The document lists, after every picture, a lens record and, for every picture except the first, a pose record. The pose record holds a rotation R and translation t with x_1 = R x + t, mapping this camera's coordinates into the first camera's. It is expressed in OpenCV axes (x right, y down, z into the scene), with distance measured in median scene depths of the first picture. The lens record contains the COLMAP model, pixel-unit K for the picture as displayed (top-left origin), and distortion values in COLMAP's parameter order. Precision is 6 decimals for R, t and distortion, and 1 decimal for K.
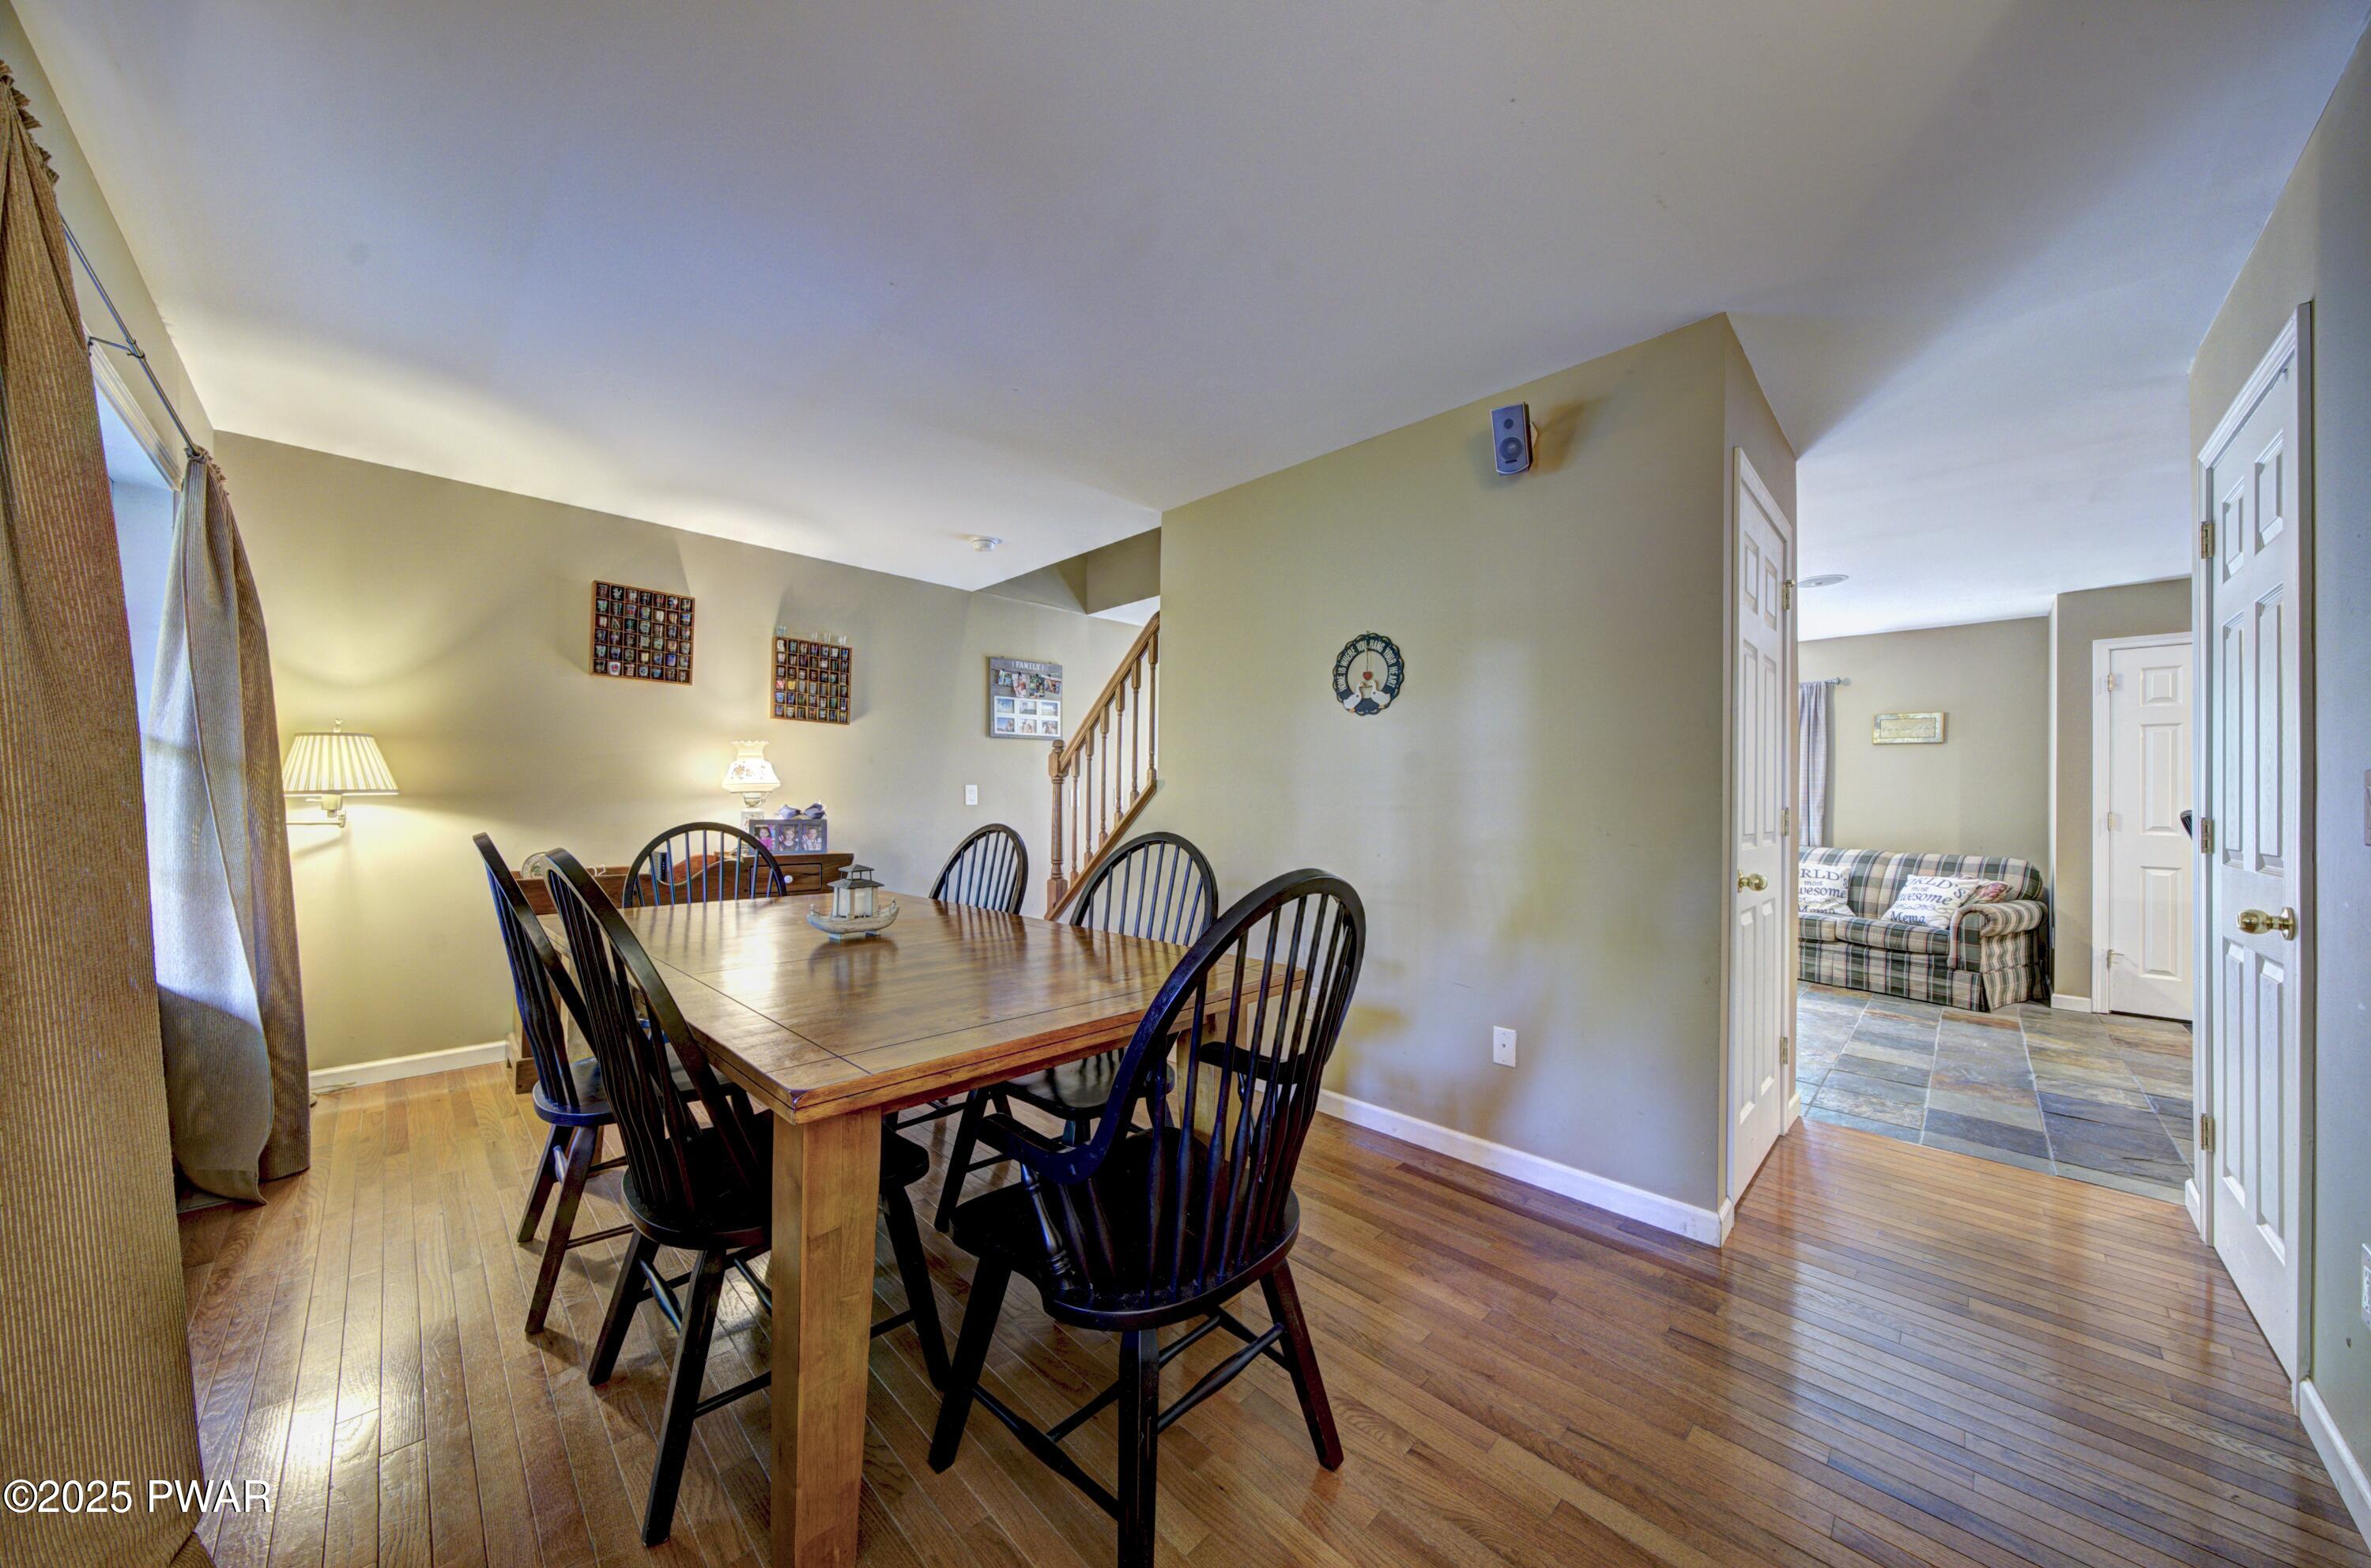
lens RADIAL K [[798.7, 0, 1169.4], [0, 798.7, 787.9], [0, 0, 1]] dist [-0.002108, 0.001404]
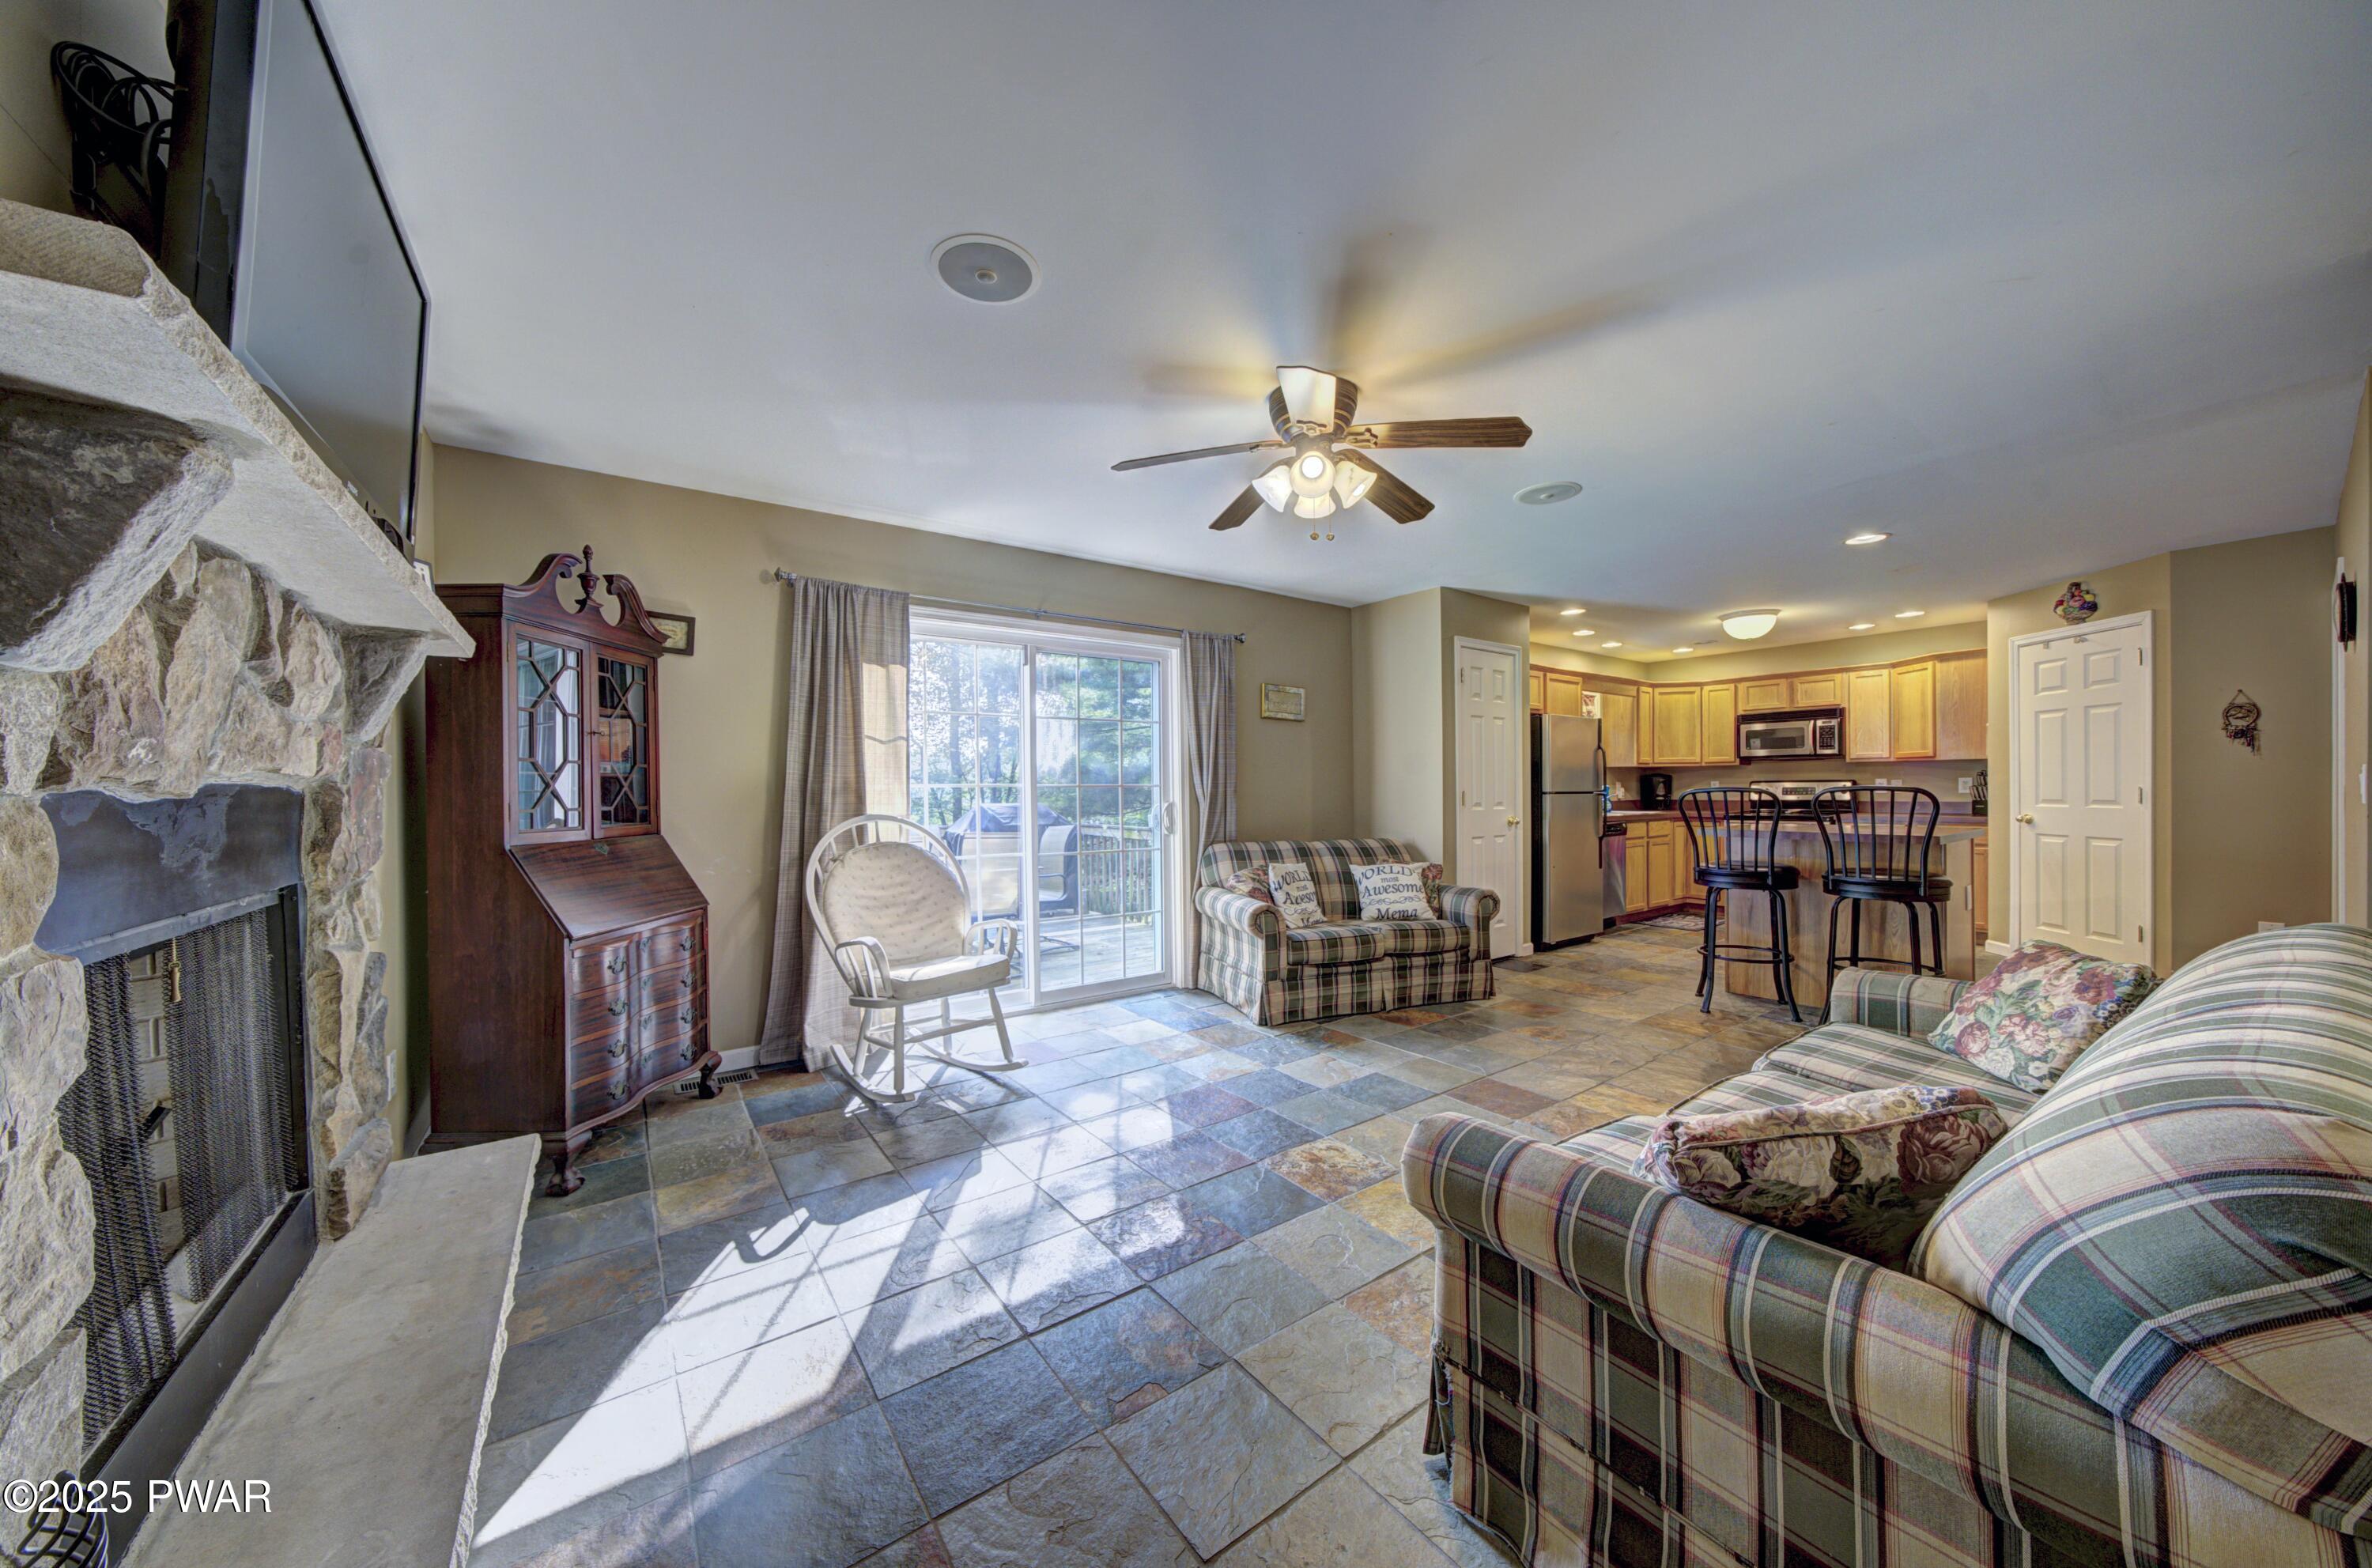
lens RADIAL K [[799.1, 0, 1190.5], [0, 799.1, 797.7], [0, 0, 1]] dist [-0.002108, 0.001404]
pose [[0.144816, -0.022412, 0.989205, 0.008875], [-0.003033, 0.999729, 0.023095, 0.014254], [-0.989454, -0.006345, 0.144709, 1.180233]]
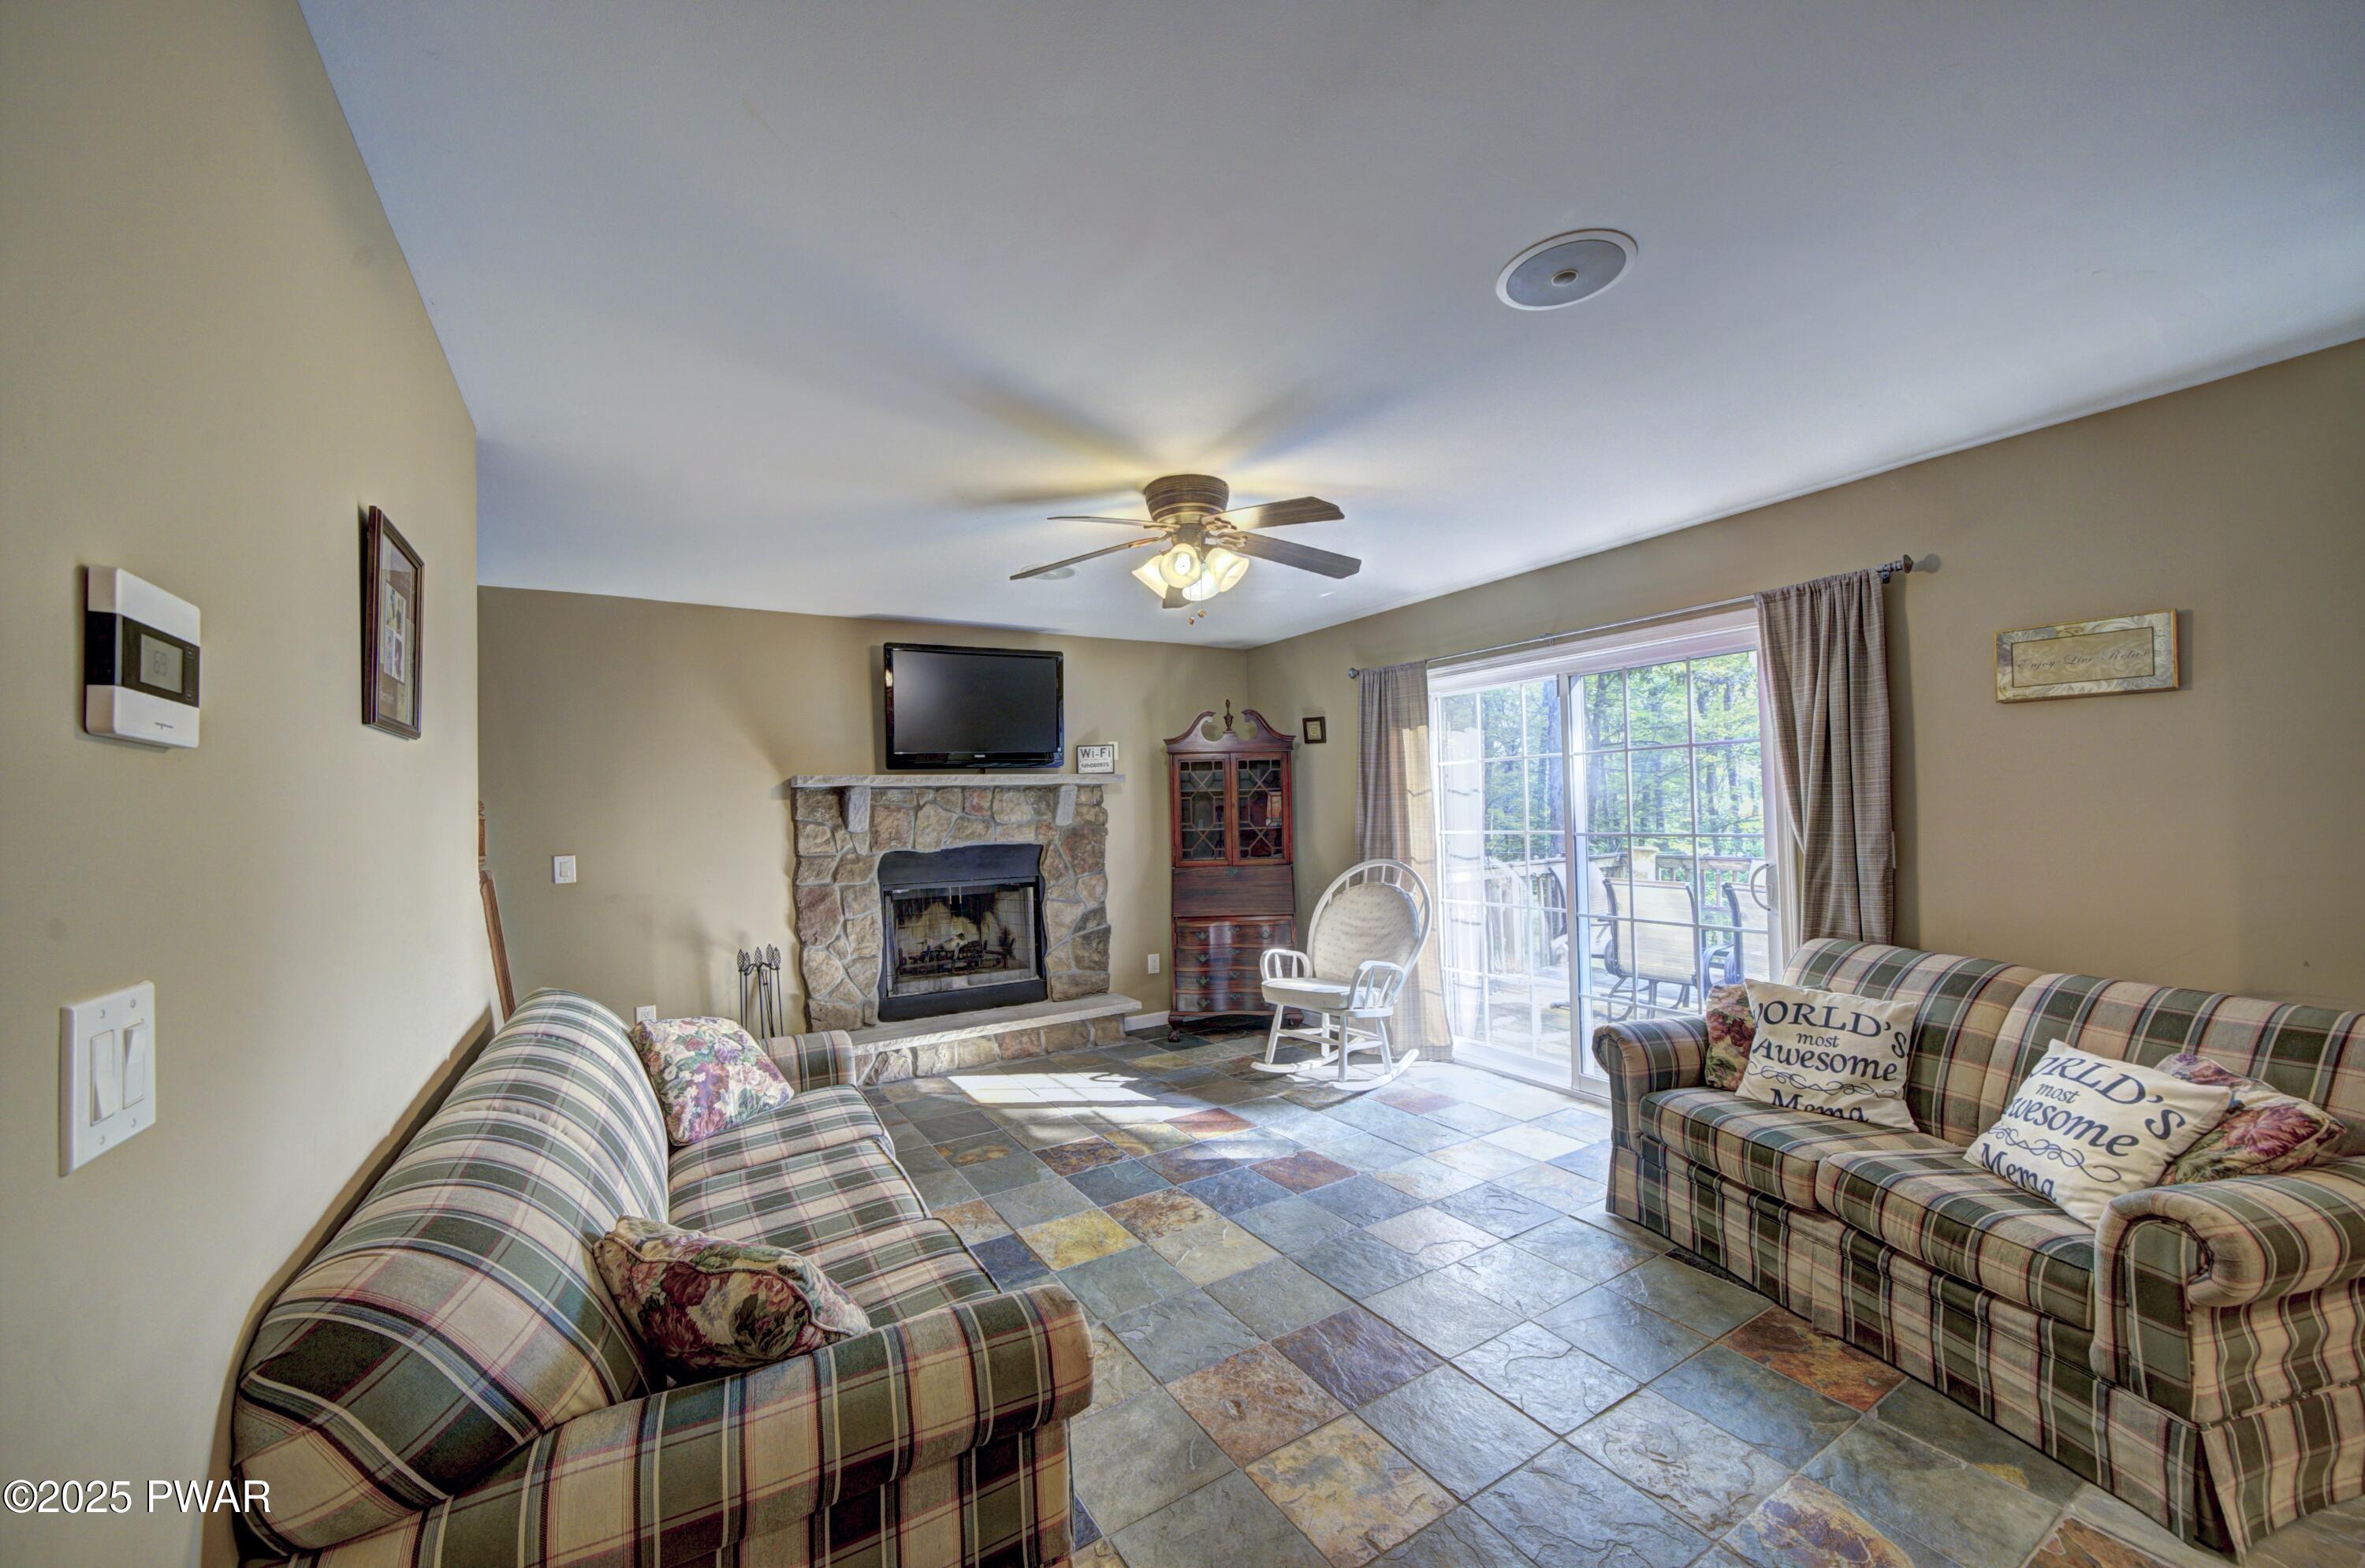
lens RADIAL K [[886.2, 0, 1162.1], [0, 886.2, 792.7], [0, 0, 1]] dist [-0.000066, 0.002200]
pose [[0.974442, -0.045861, -0.219907, 0.685622], [0.045572, 0.998941, -0.006388, -0.030395], [0.219967, -0.003796, 0.975500, 0.550527]]
